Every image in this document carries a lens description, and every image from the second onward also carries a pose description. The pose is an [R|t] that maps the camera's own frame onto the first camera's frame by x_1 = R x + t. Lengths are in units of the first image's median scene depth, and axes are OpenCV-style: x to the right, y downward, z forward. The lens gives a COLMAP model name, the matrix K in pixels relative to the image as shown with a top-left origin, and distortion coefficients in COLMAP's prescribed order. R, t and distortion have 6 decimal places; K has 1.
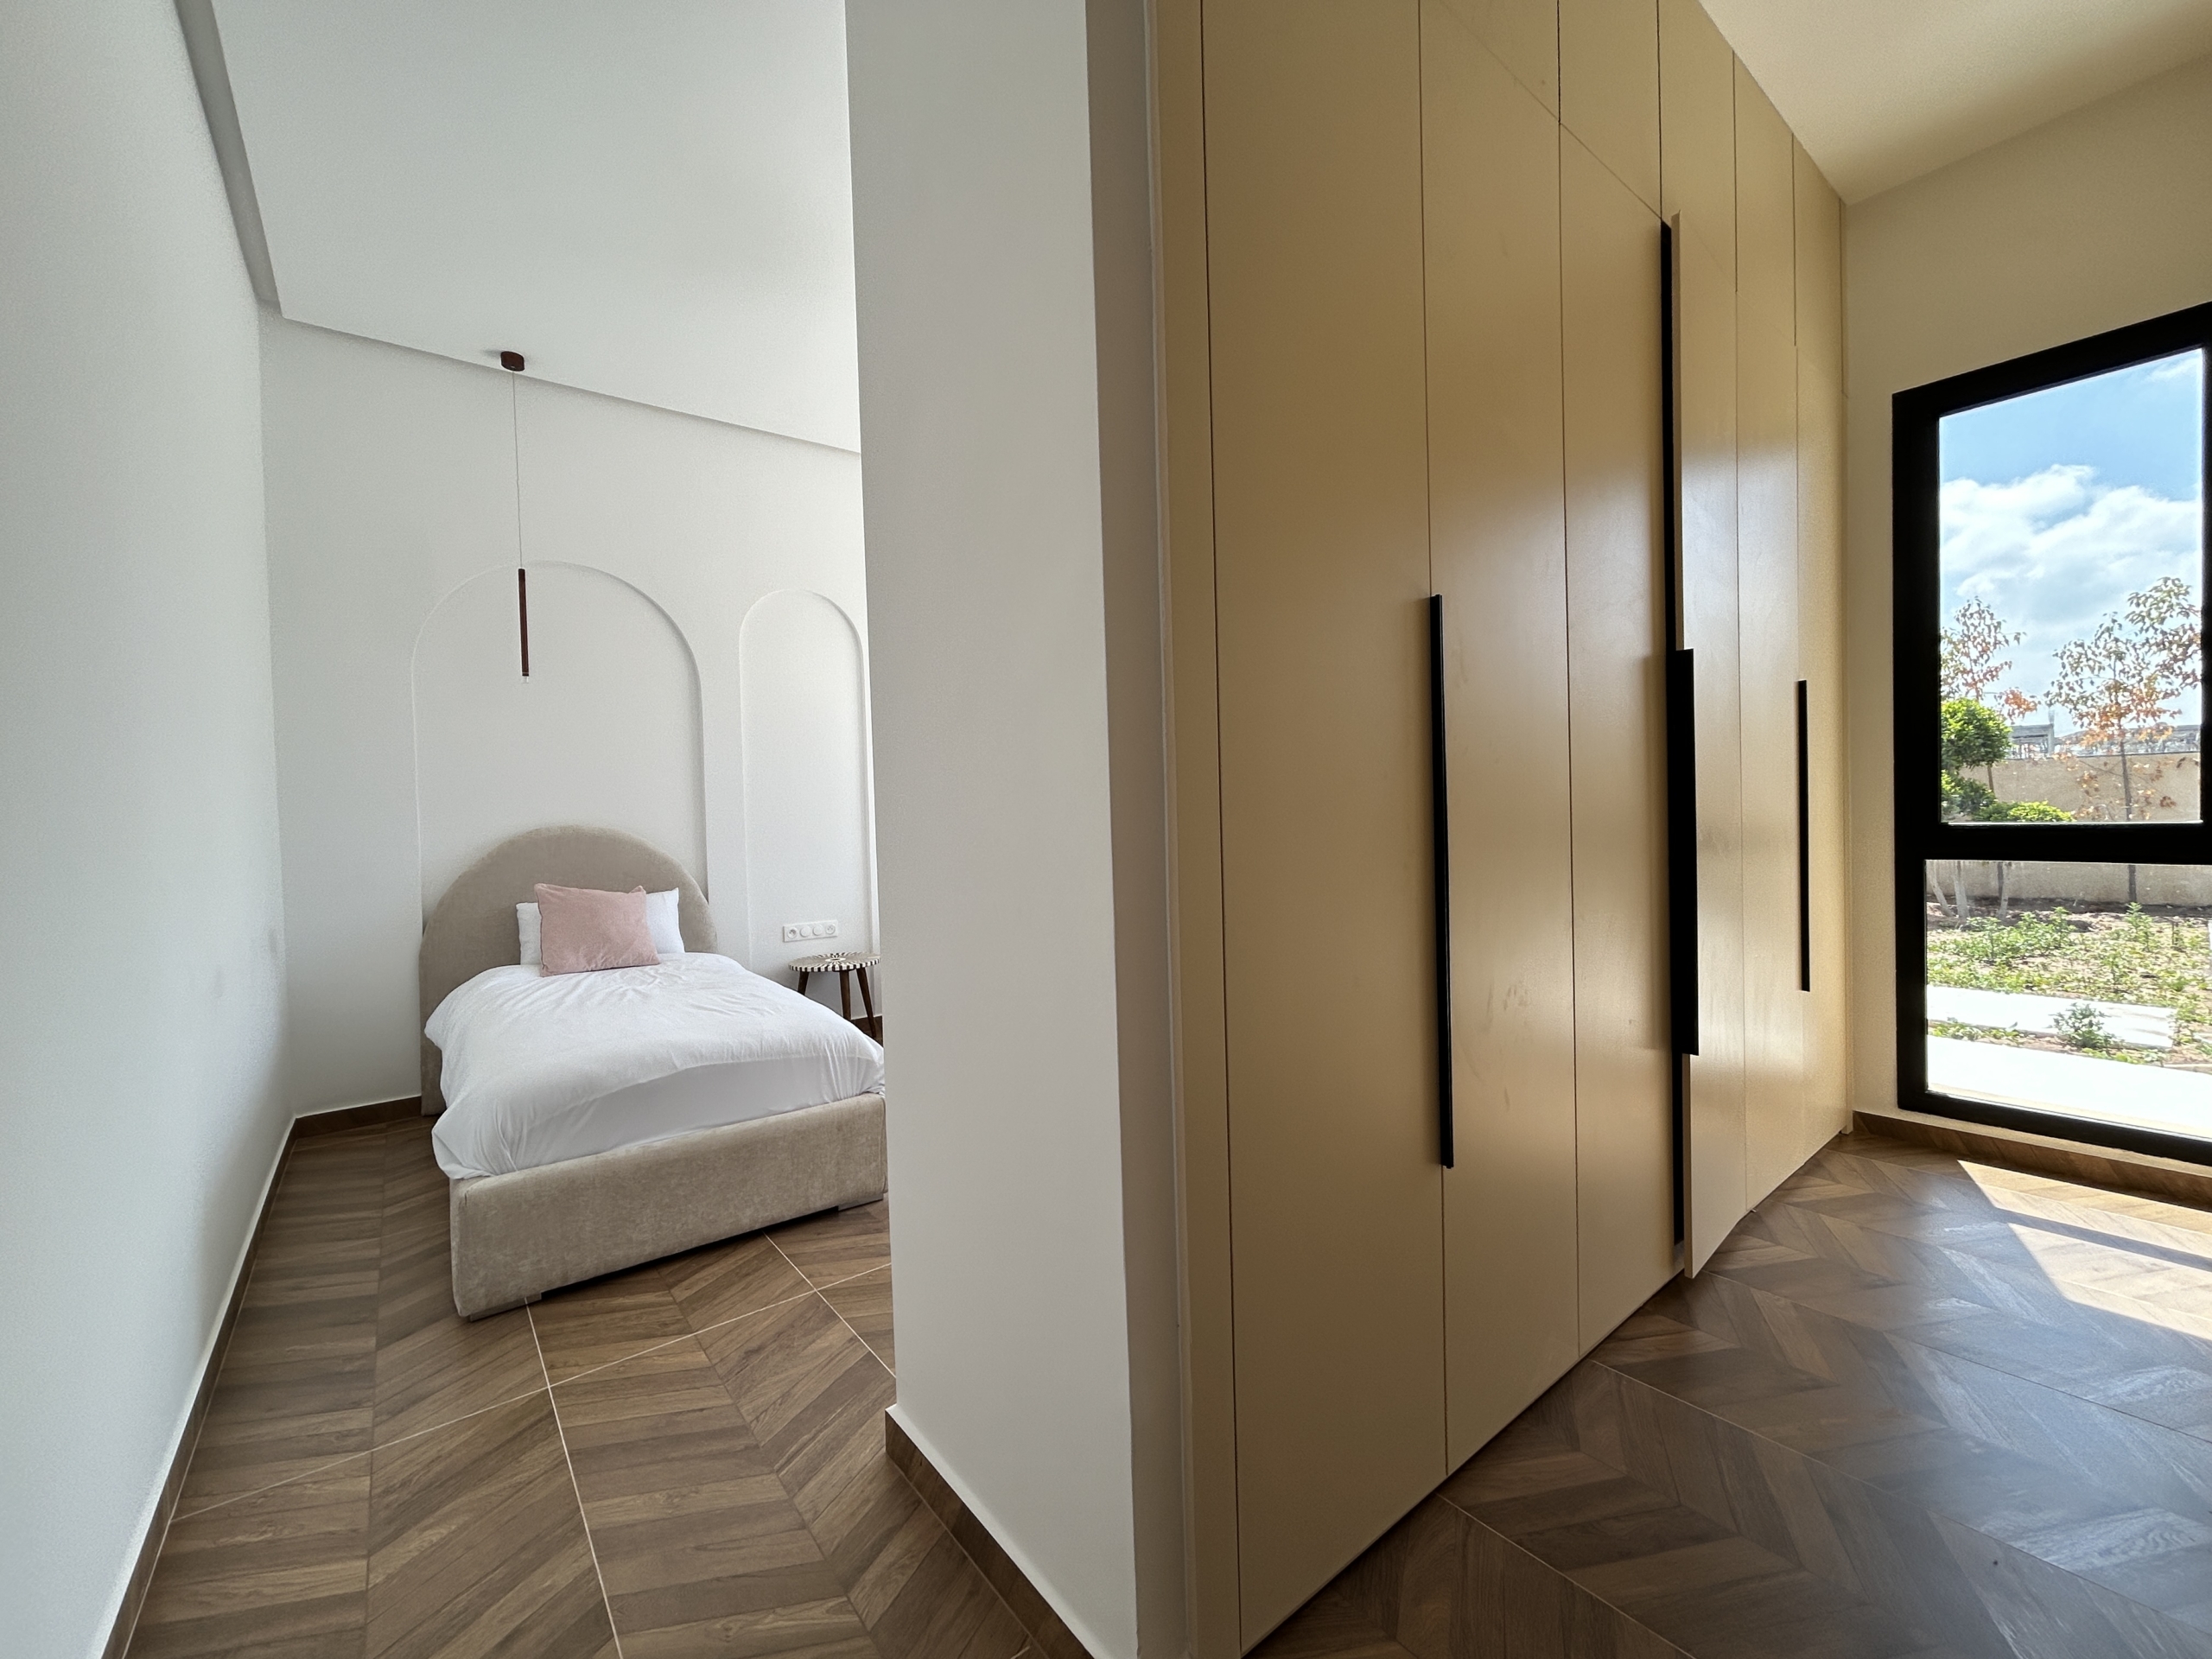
lens RADIAL K [[900.4, 0, 1109.8], [0, 900.4, 825.6], [0, 0, 1]] dist [-0.002953, 0.001886]
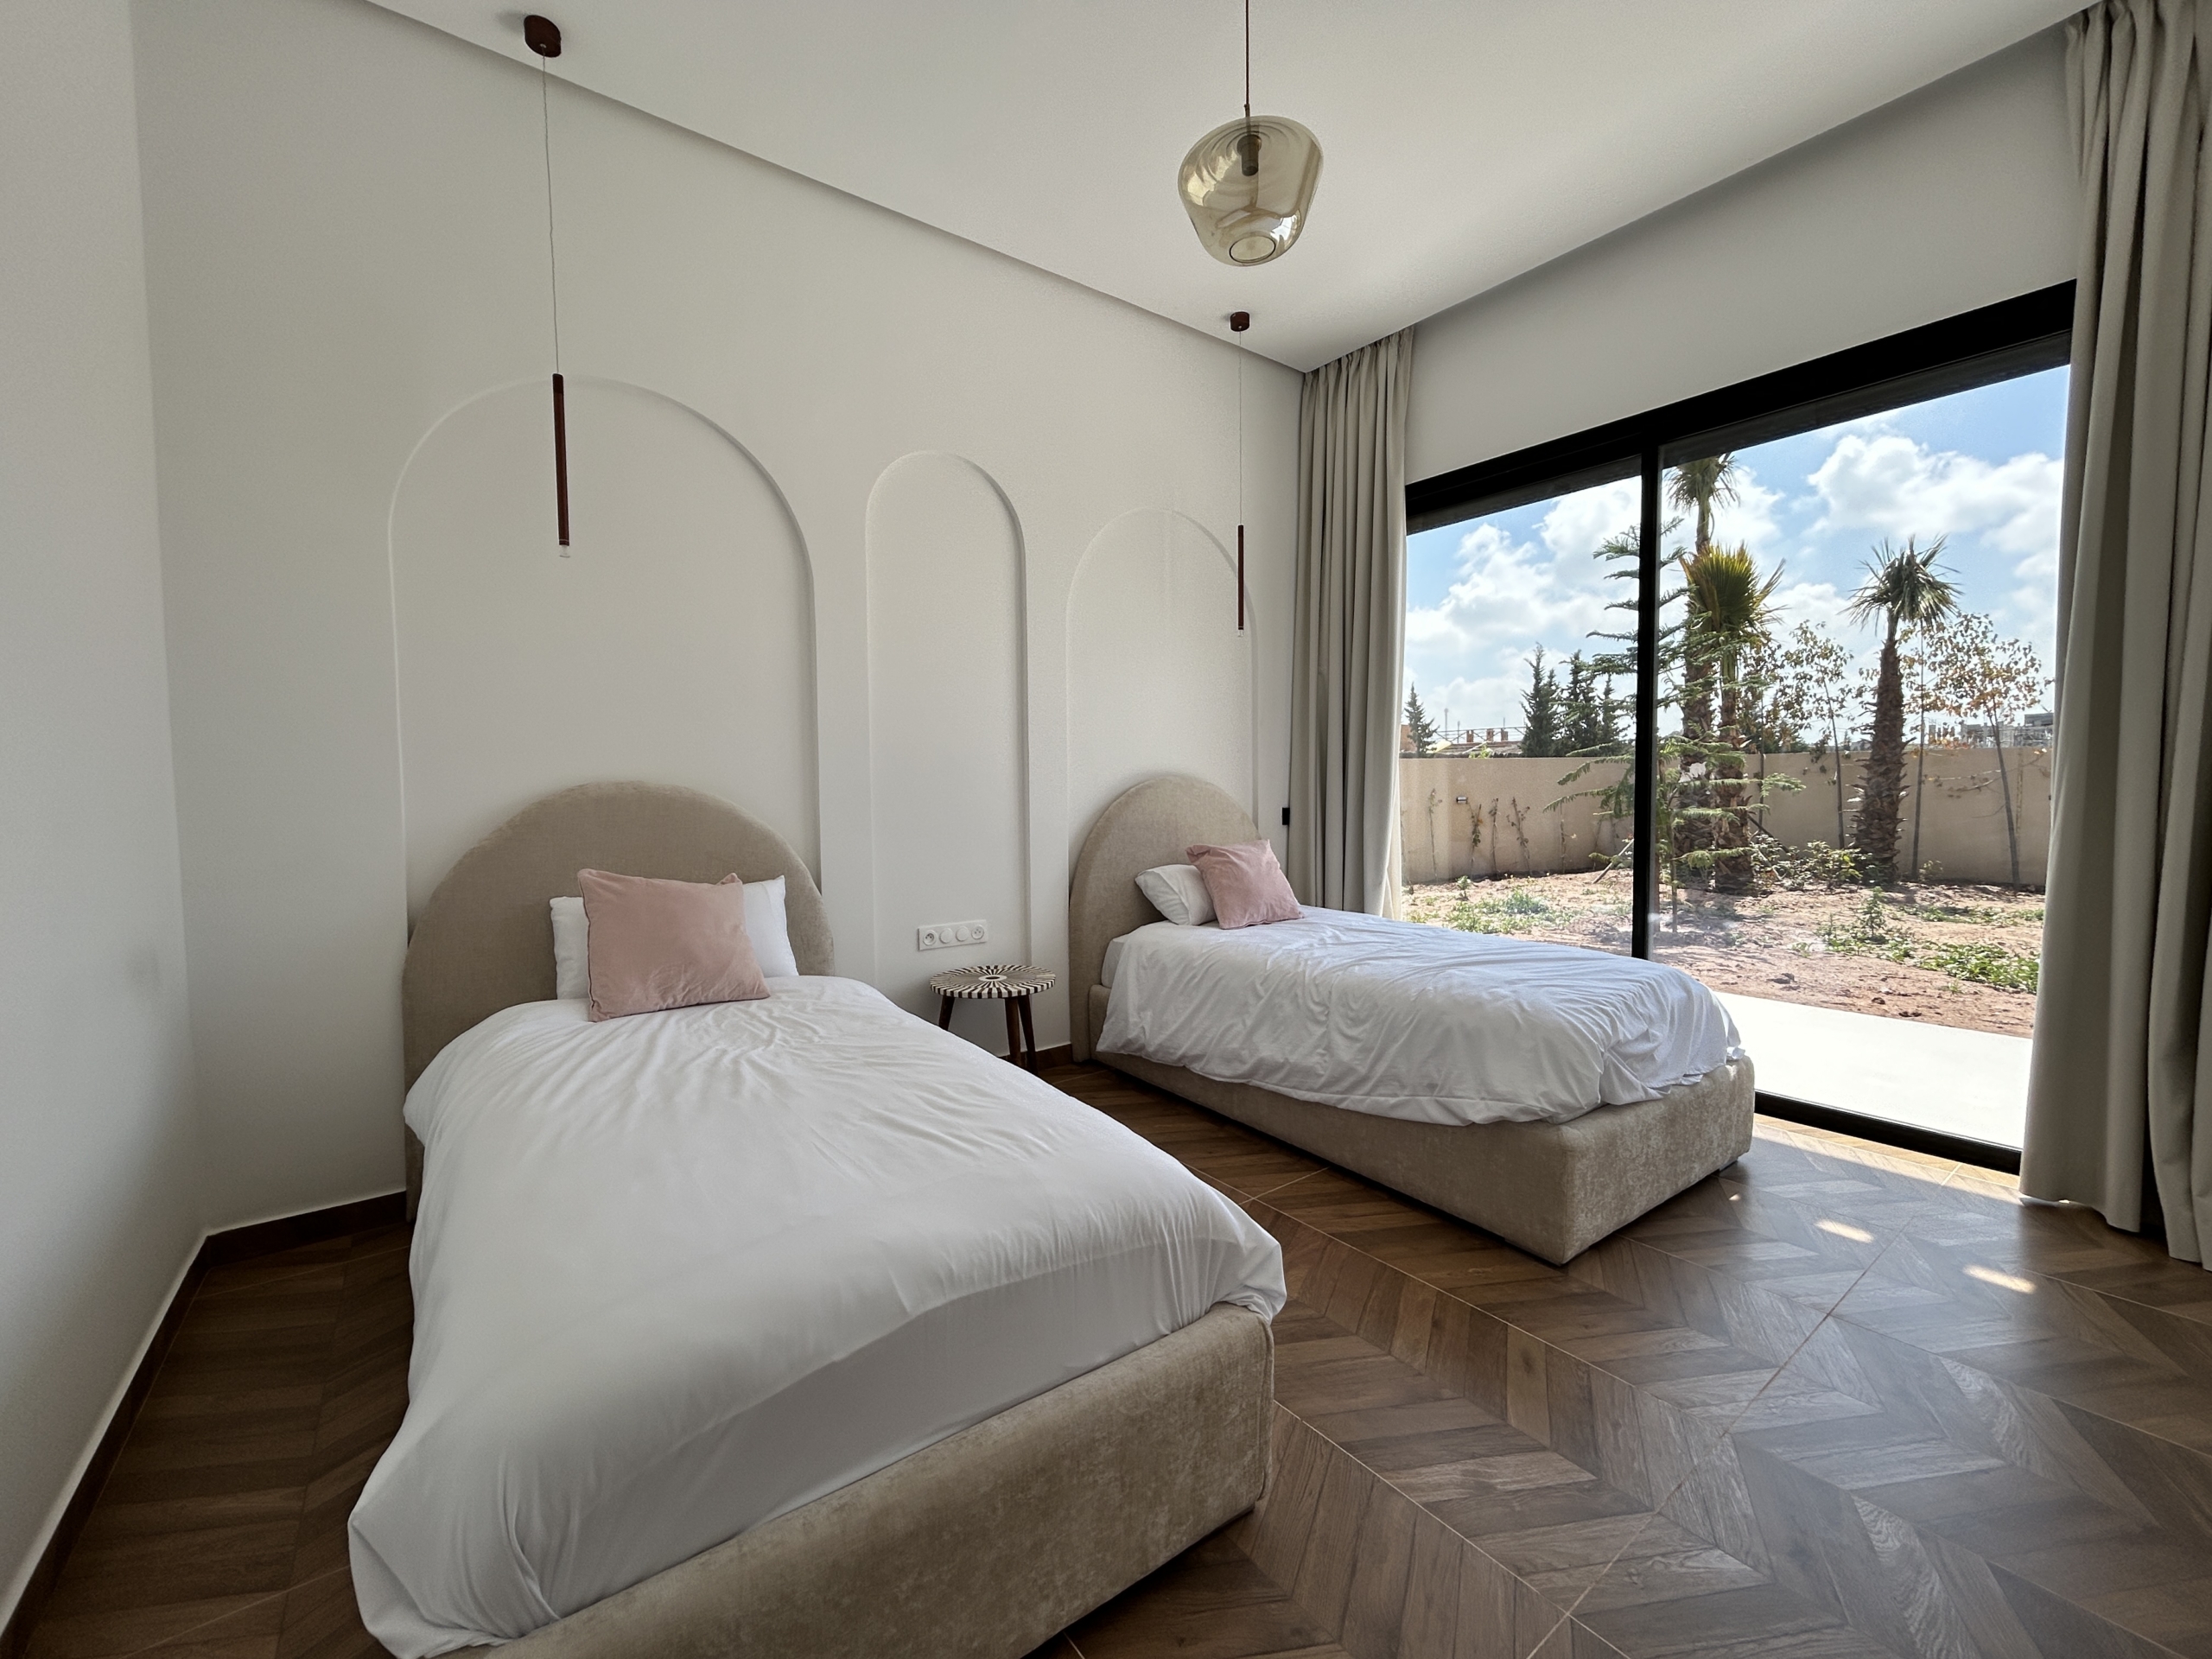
lens RADIAL K [[900.4, 0, 1102.3], [0, 900.4, 824.8], [0, 0, 1]] dist [-0.002953, 0.001886]
pose [[0.999367, 0.017616, -0.030893, -0.251253], [-0.016700, 0.999420, 0.029669, 0.008022], [0.031398, -0.029135, 0.999082, 0.378739]]
